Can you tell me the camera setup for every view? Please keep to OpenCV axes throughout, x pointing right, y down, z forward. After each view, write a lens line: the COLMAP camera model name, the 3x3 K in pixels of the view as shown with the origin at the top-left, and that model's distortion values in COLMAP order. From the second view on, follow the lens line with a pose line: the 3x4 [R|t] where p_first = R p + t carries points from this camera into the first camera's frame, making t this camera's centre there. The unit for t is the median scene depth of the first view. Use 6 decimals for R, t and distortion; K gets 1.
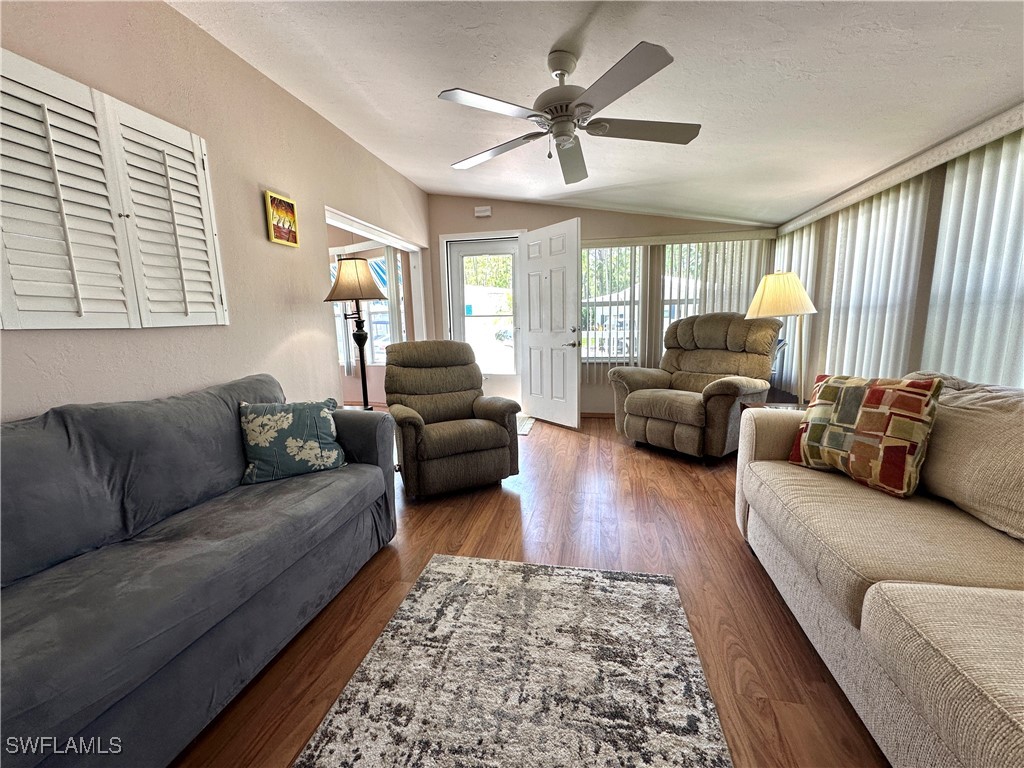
lens RADIAL K [[411.3, 0, 510.7], [0, 411.3, 385.3], [0, 0, 1]] dist [-0.006486, 0.001778]
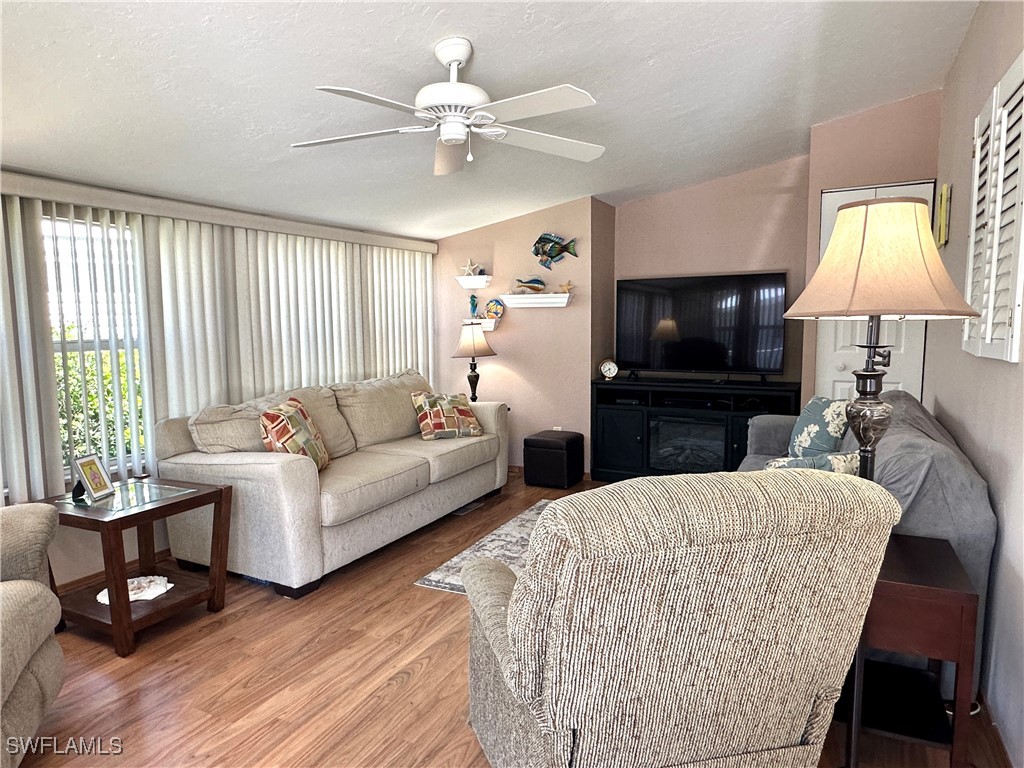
lens RADIAL K [[629.4, 0, 512.0], [0, 629.4, 384.0], [0, 0, 1]] dist [0.000036, 0.000009]
pose [[-0.966753, 0.005754, 0.255649, -0.420518], [0.070469, 0.967030, 0.244719, -0.640564], [-0.245812, 0.254598, -0.935284, 3.288823]]
